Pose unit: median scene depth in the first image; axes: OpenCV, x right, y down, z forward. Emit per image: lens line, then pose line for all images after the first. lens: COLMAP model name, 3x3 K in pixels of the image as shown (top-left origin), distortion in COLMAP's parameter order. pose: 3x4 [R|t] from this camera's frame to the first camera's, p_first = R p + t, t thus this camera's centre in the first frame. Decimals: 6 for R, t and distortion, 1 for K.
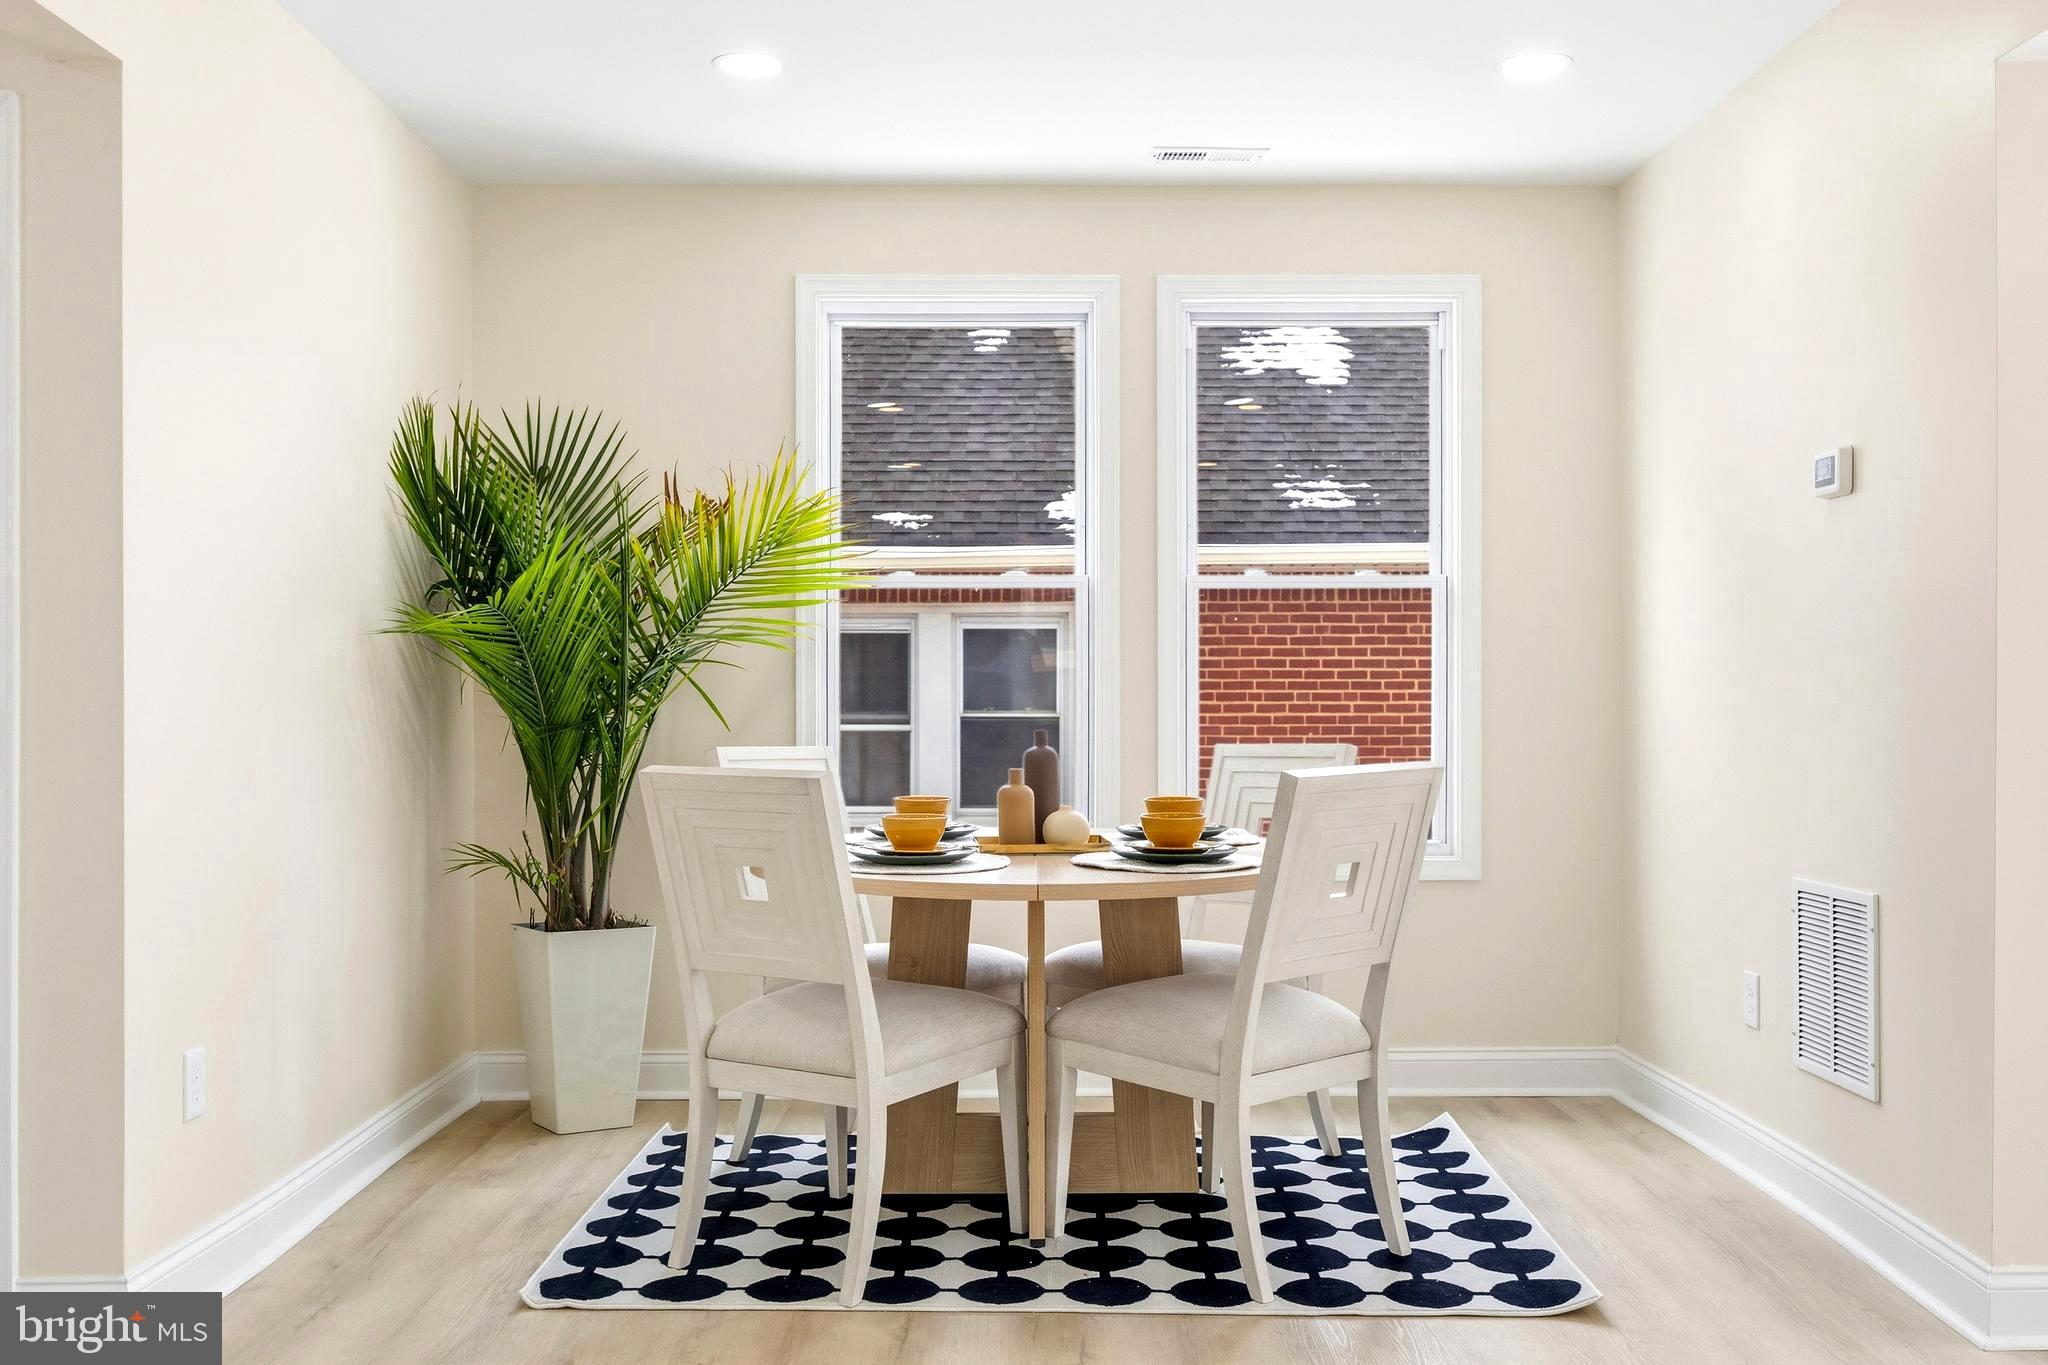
lens RADIAL K [[1959.0, 0, 1020.1], [0, 1959.0, 687.7], [0, 0, 1]] dist [-0.008669, 0.001983]
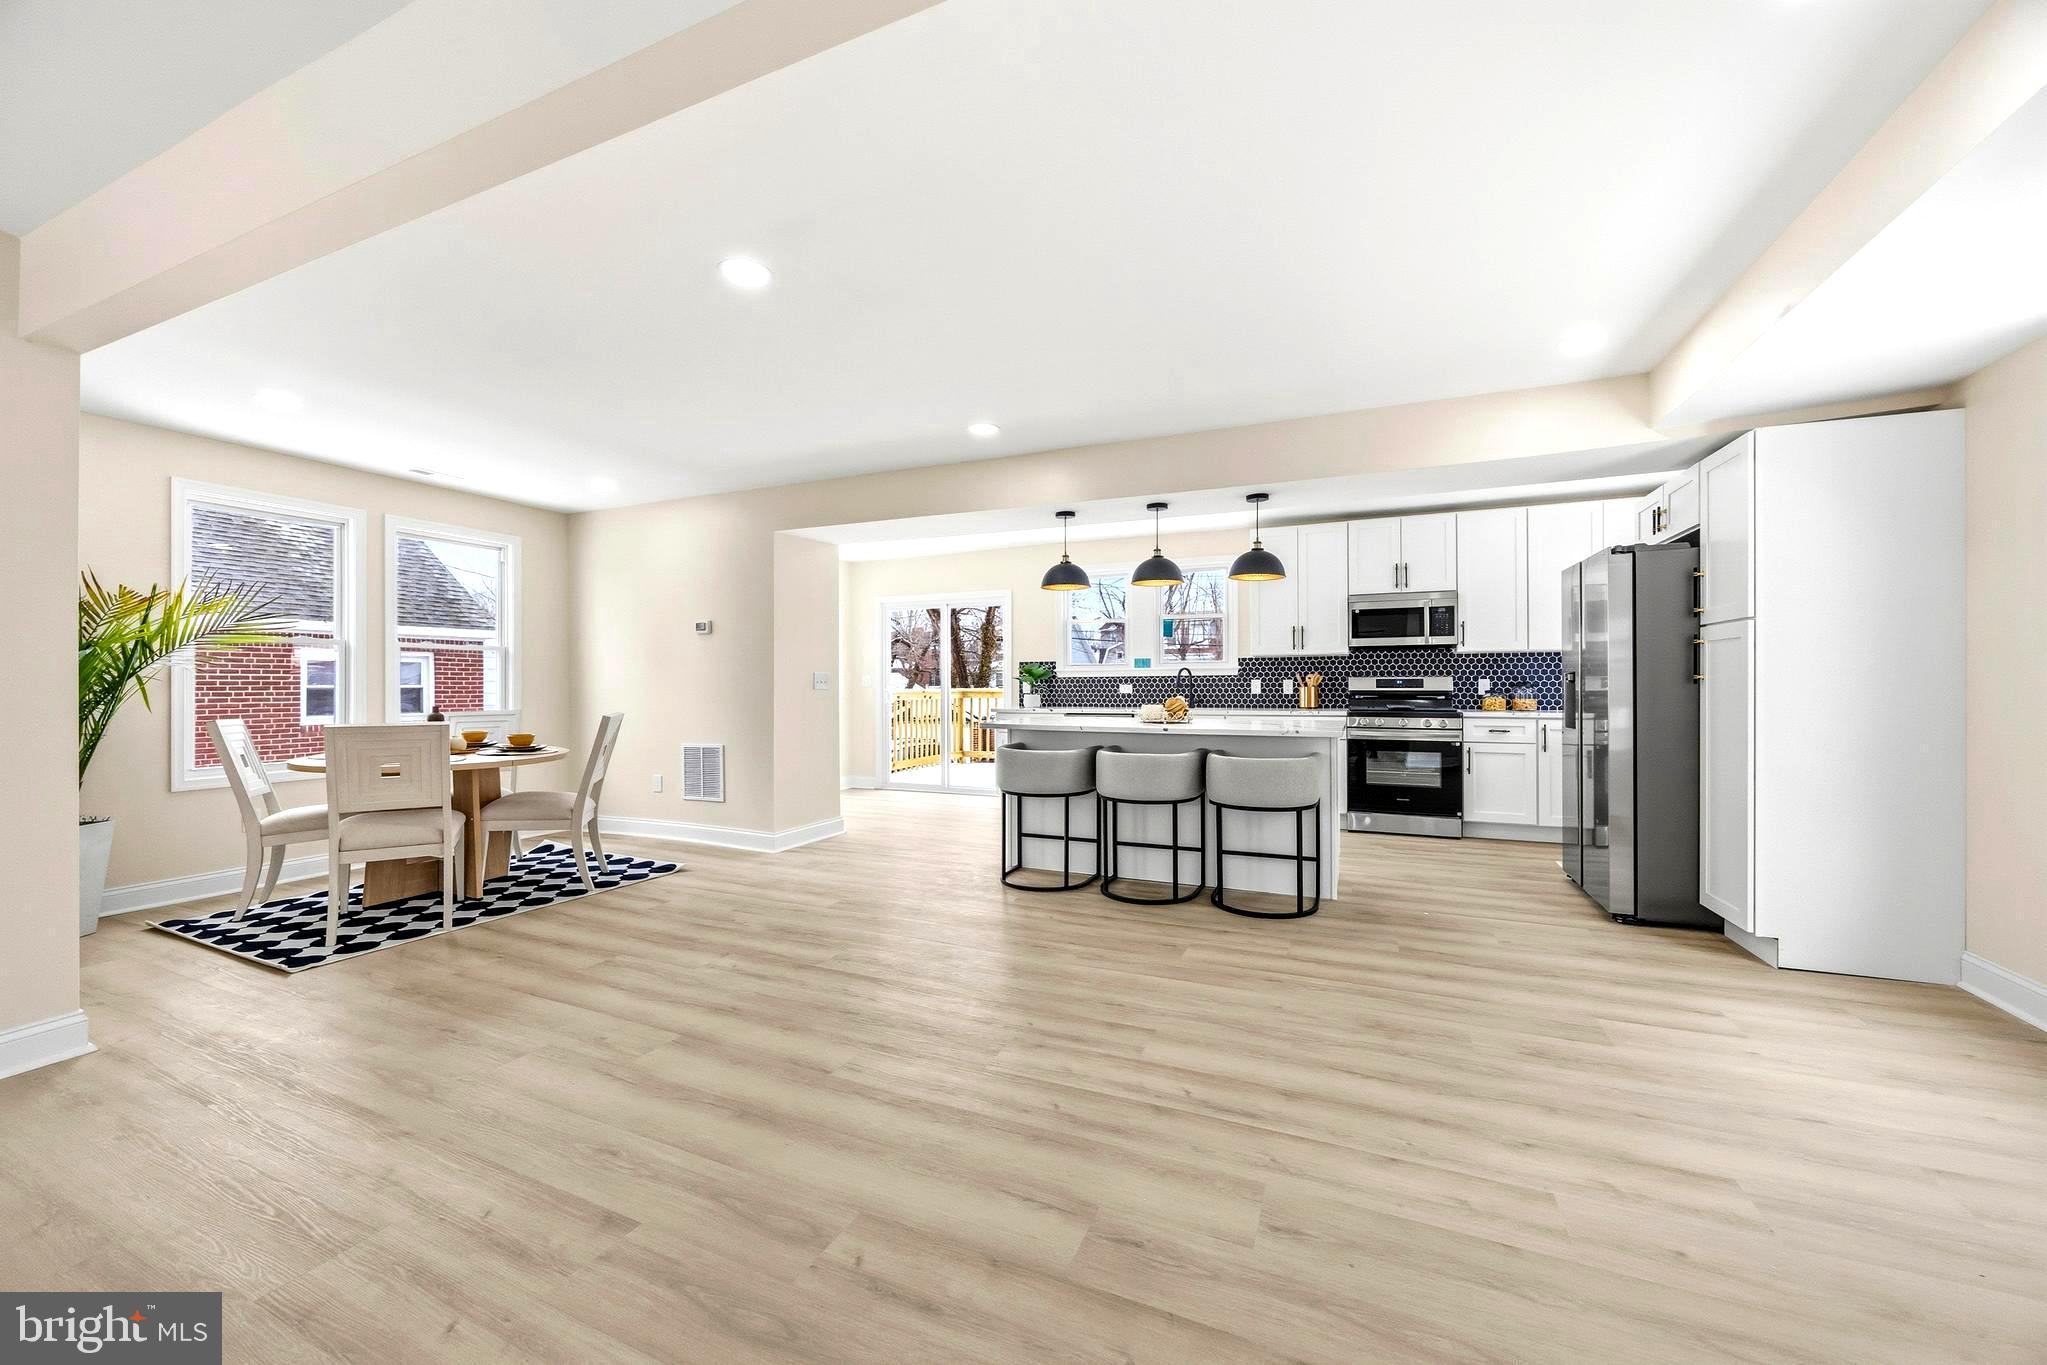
lens RADIAL K [[778.4, 0, 1018.9], [0, 778.4, 686.3], [0, 0, 1]] dist [-0.005326, 0.000014]
pose [[0.410812, -0.002669, 0.911716, -0.607403], [0.004222, 0.999991, 0.001025, -0.001952], [-0.911710, 0.003428, 0.410820, -0.093479]]
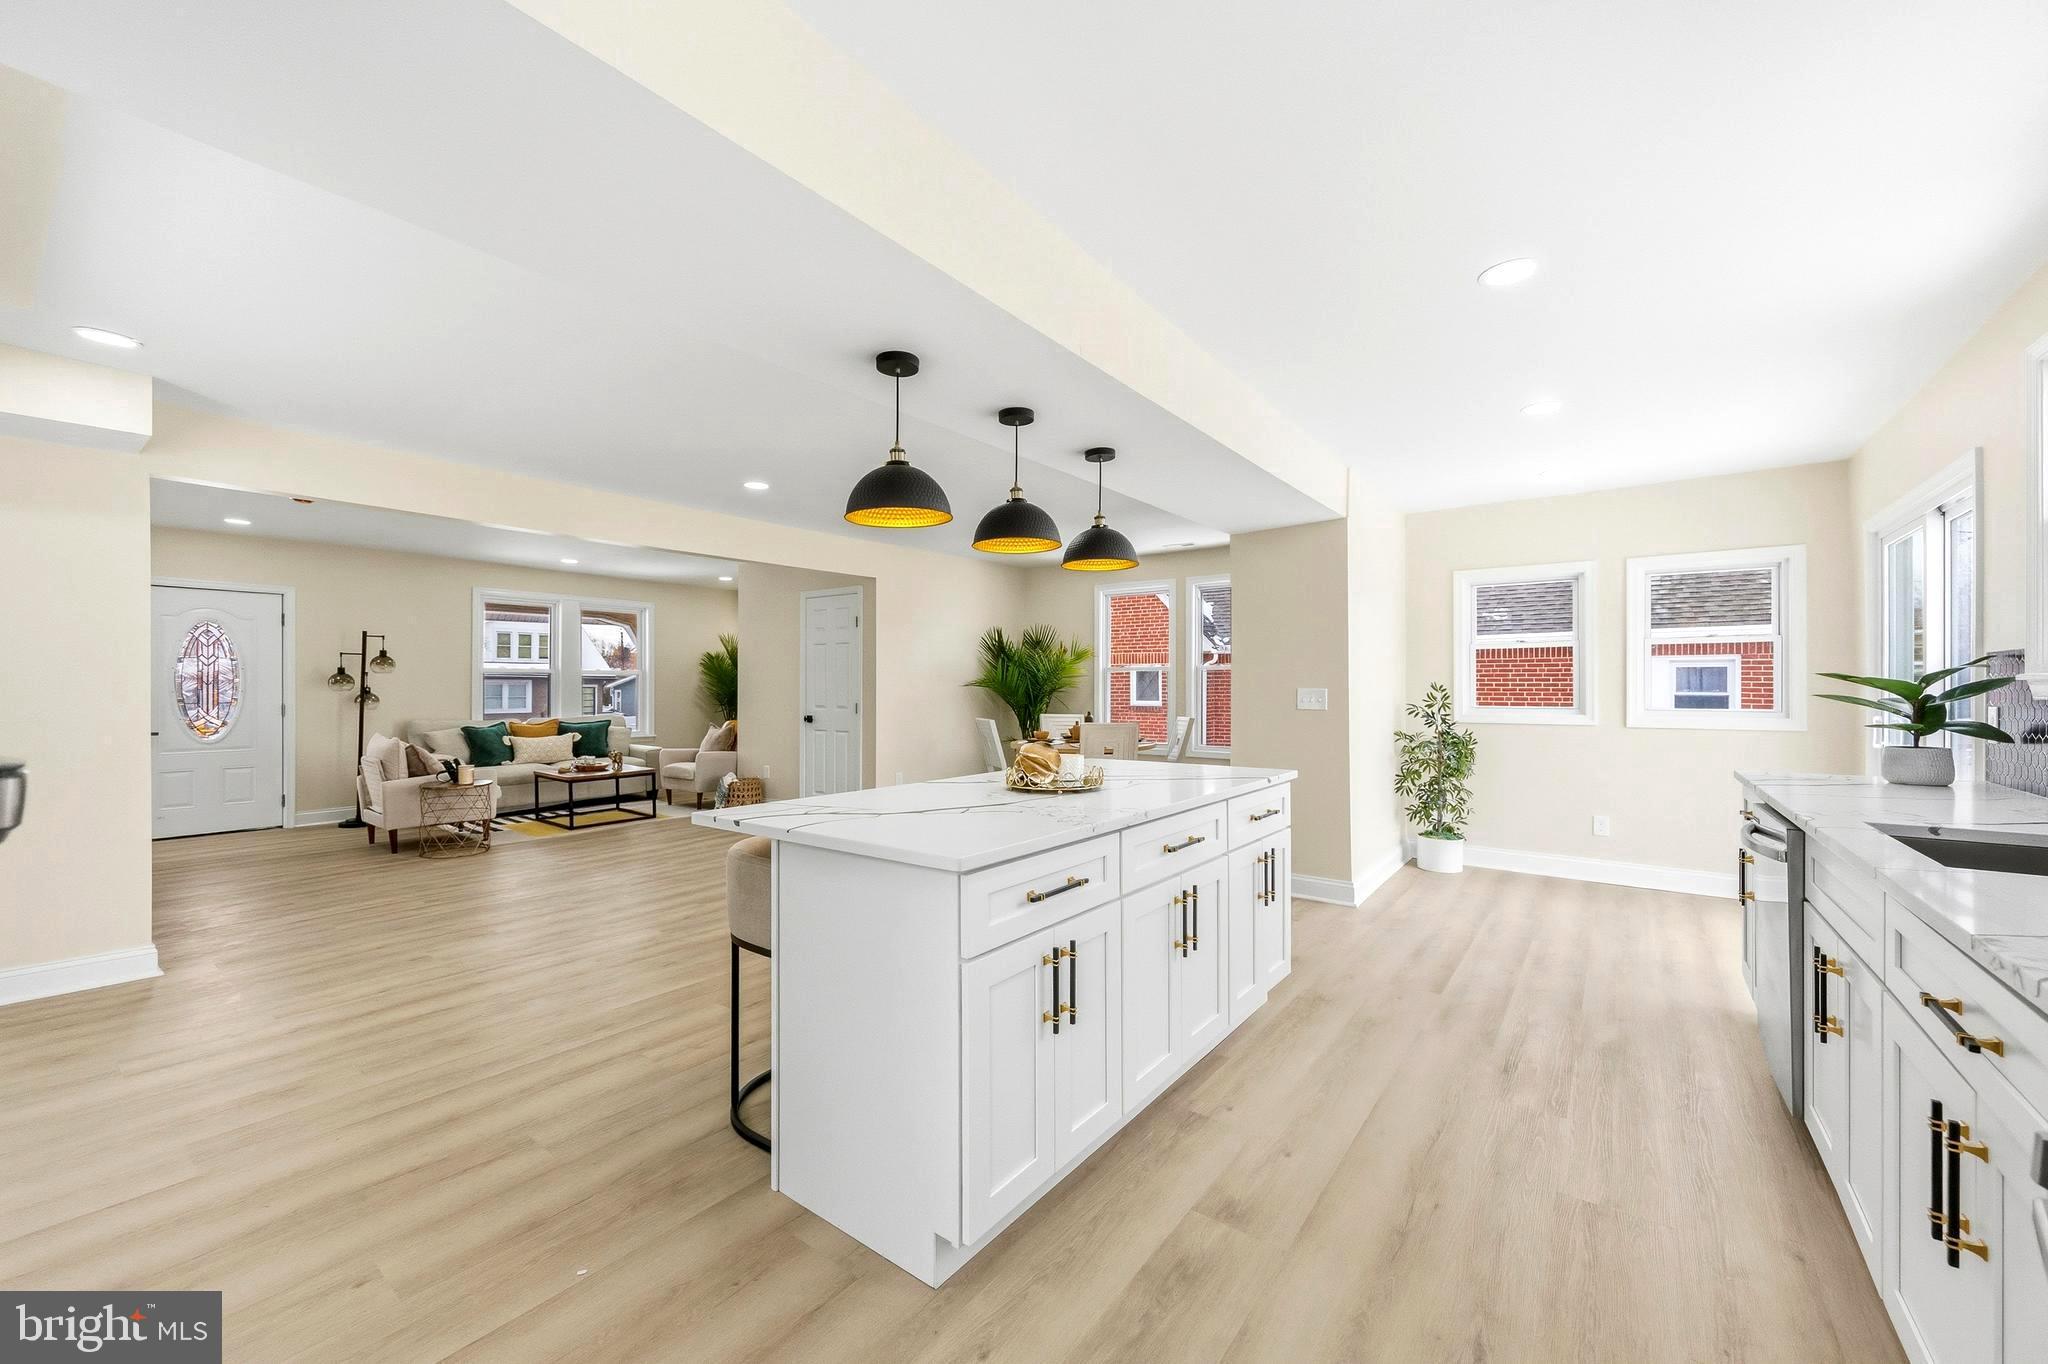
lens RADIAL K [[790.8, 0, 1015.8], [0, 790.8, 683.7], [0, 0, 1]] dist [-0.000099, -0.000107]
pose [[0.789161, -0.000912, -0.614186, 0.887497], [-0.002257, 0.999988, -0.004385, -0.027557], [0.614182, 0.004847, 0.789149, -0.342137]]
